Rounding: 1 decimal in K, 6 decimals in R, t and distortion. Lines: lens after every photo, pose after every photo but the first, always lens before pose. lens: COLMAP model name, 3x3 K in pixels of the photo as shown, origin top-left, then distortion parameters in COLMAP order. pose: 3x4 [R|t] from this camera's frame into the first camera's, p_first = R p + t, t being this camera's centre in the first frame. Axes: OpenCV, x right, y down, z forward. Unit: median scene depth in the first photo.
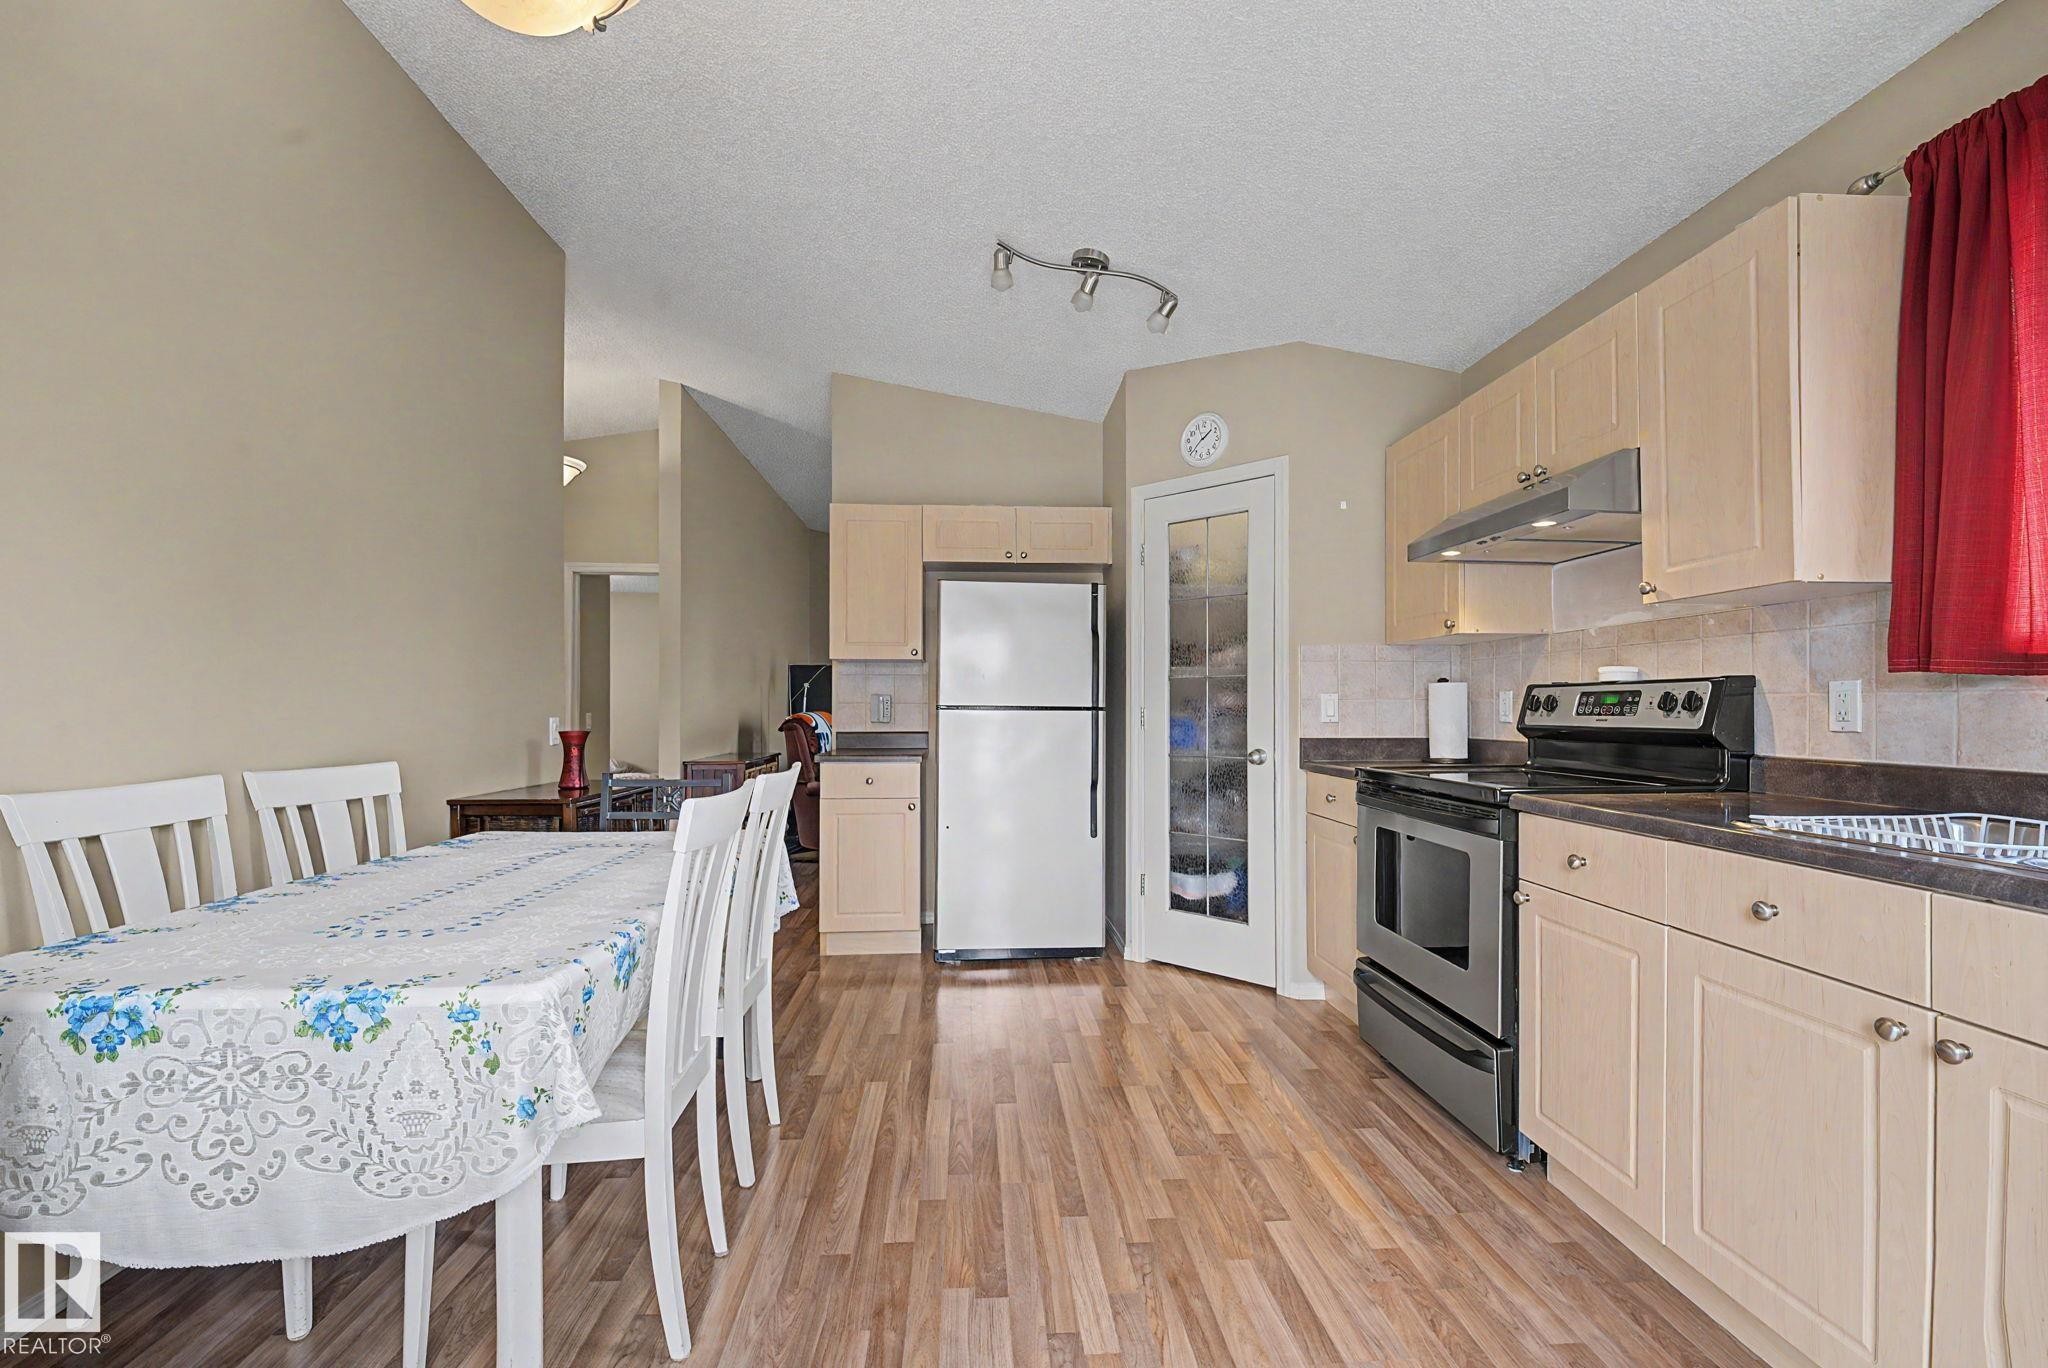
lens RADIAL K [[872.3, 0, 1010.6], [0, 872.3, 708.7], [0, 0, 1]] dist [-0.013898, -0.000548]
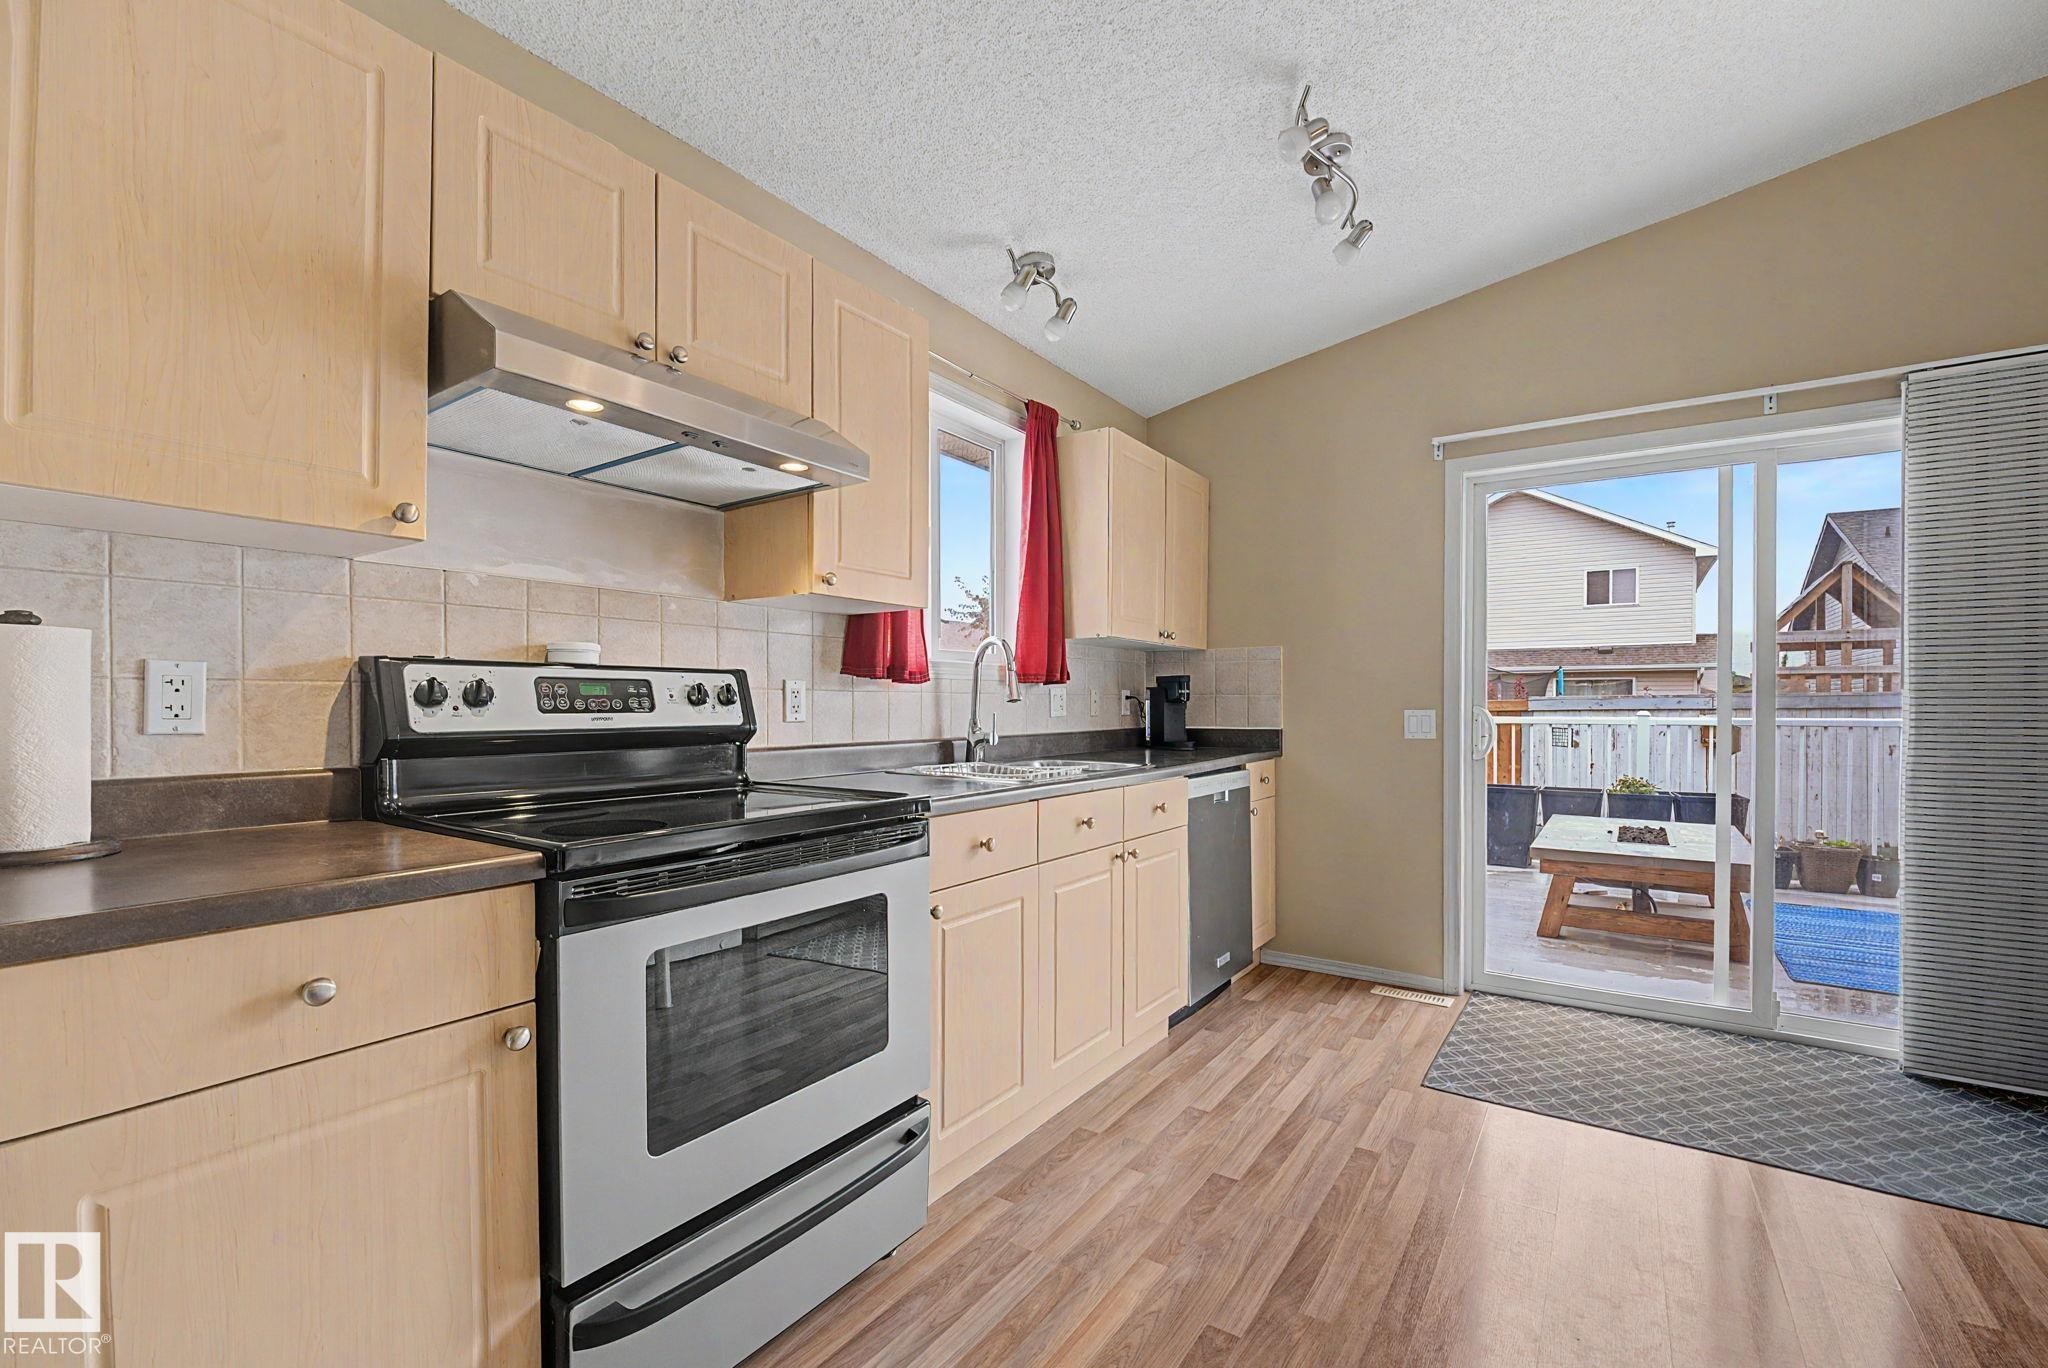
lens RADIAL K [[872.3, 0, 1018.2], [0, 872.3, 704.4], [0, 0, 1]] dist [-0.013898, -0.000548]
pose [[-0.797564, -0.009480, 0.603160, -0.019202], [-0.006522, 0.999954, 0.007094, -0.006290], [-0.603199, 0.001724, -0.797589, 1.377329]]
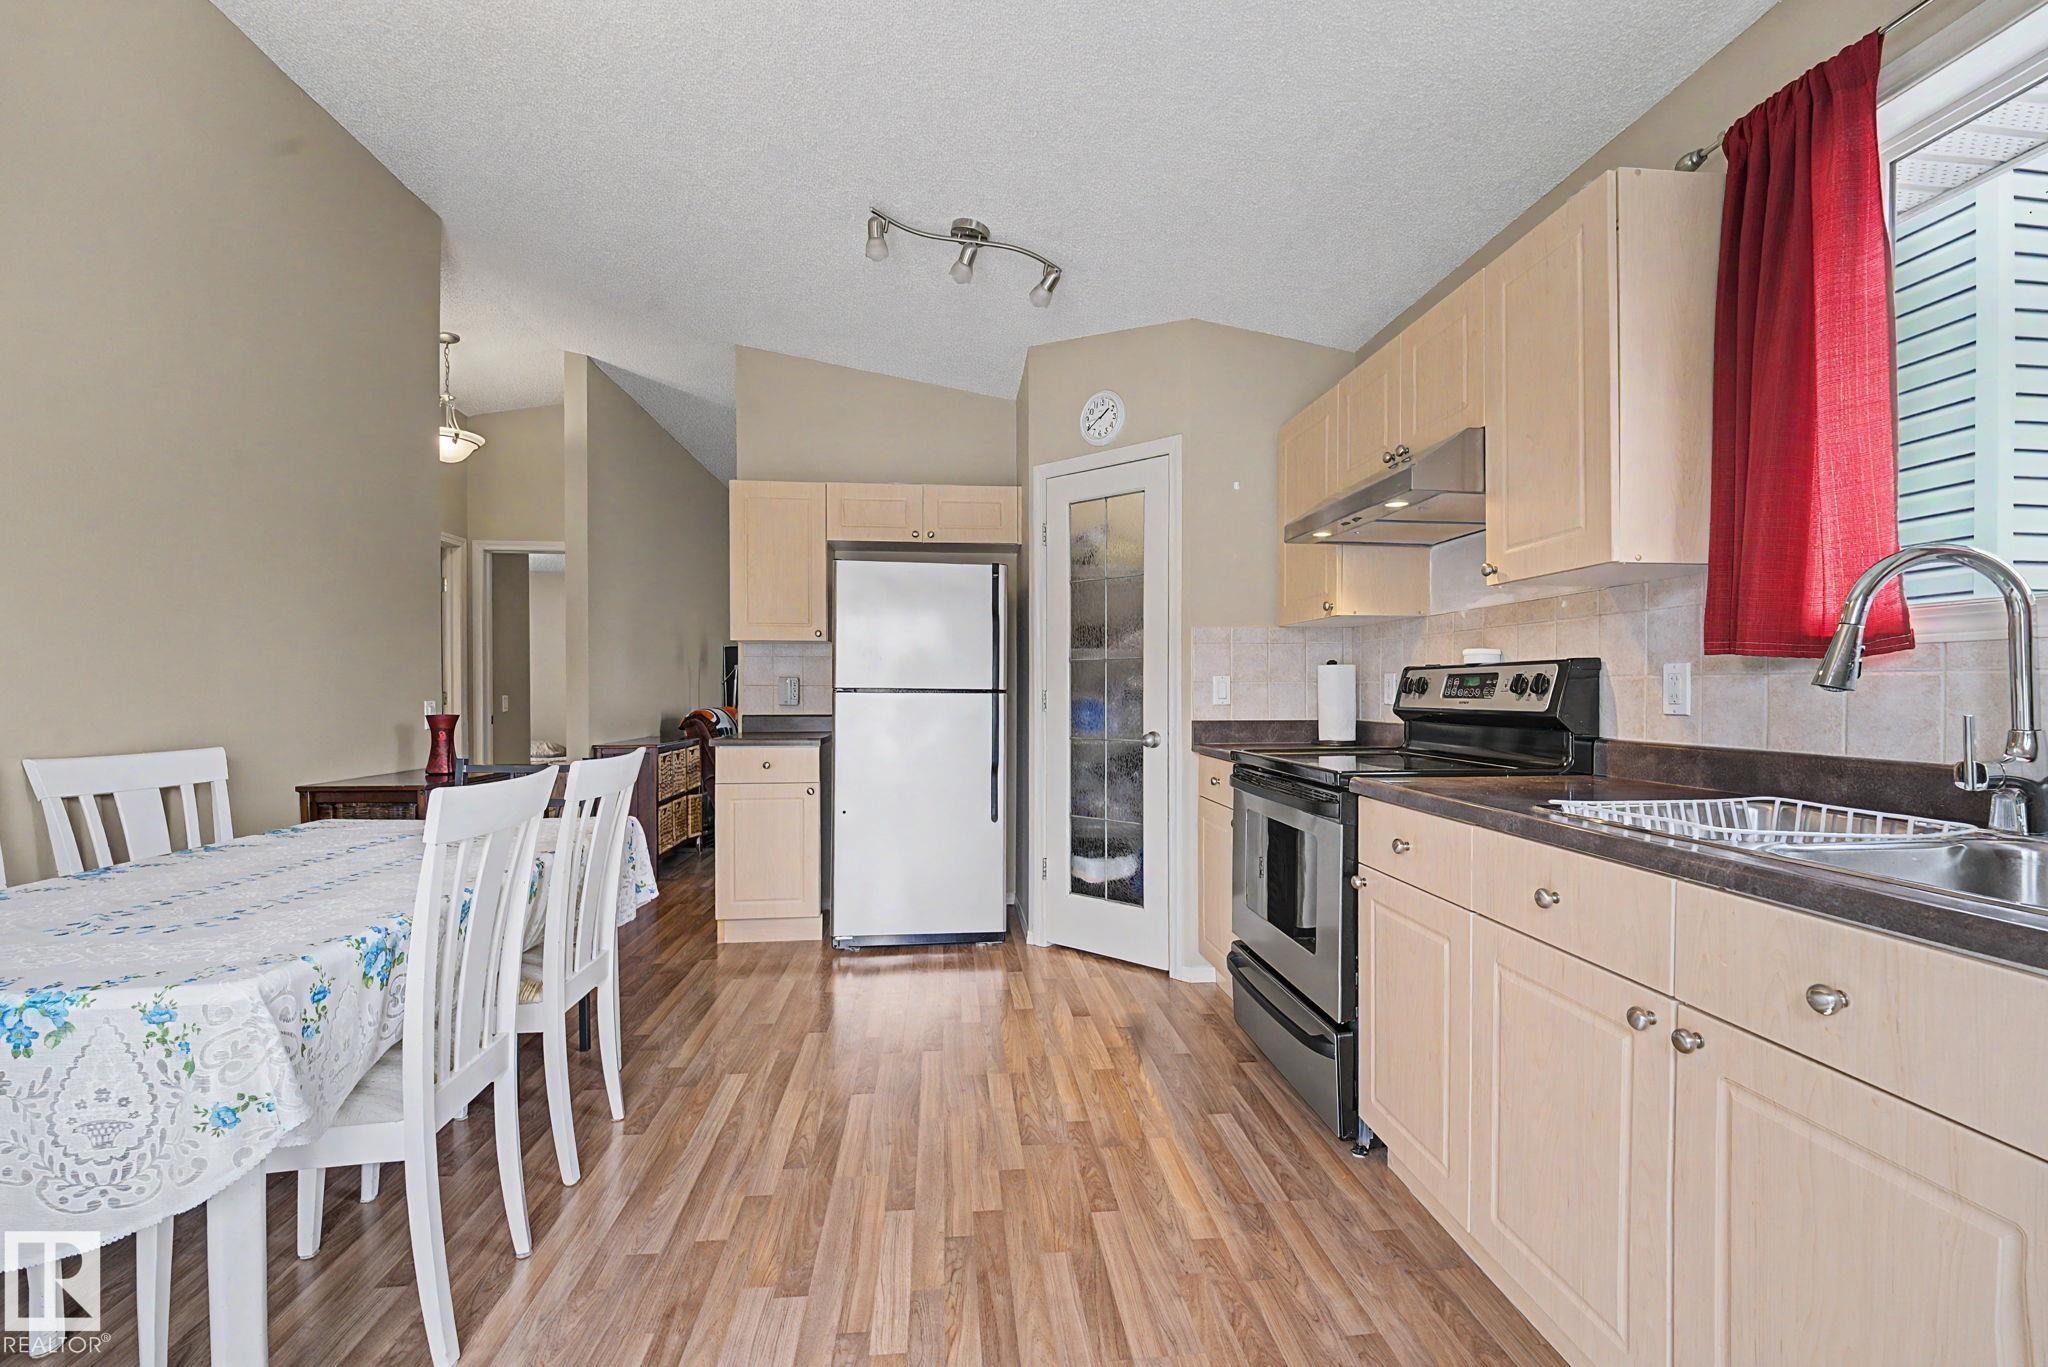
lens RADIAL K [[872.3, 0, 1017.6], [0, 872.3, 702.4], [0, 0, 1]] dist [-0.013898, -0.000548]
pose [[0.999379, -0.000666, 0.035235, 0.135245], [0.000184, 0.999906, 0.013677, -0.000817], [-0.035240, -0.013662, 0.999285, 0.020178]]
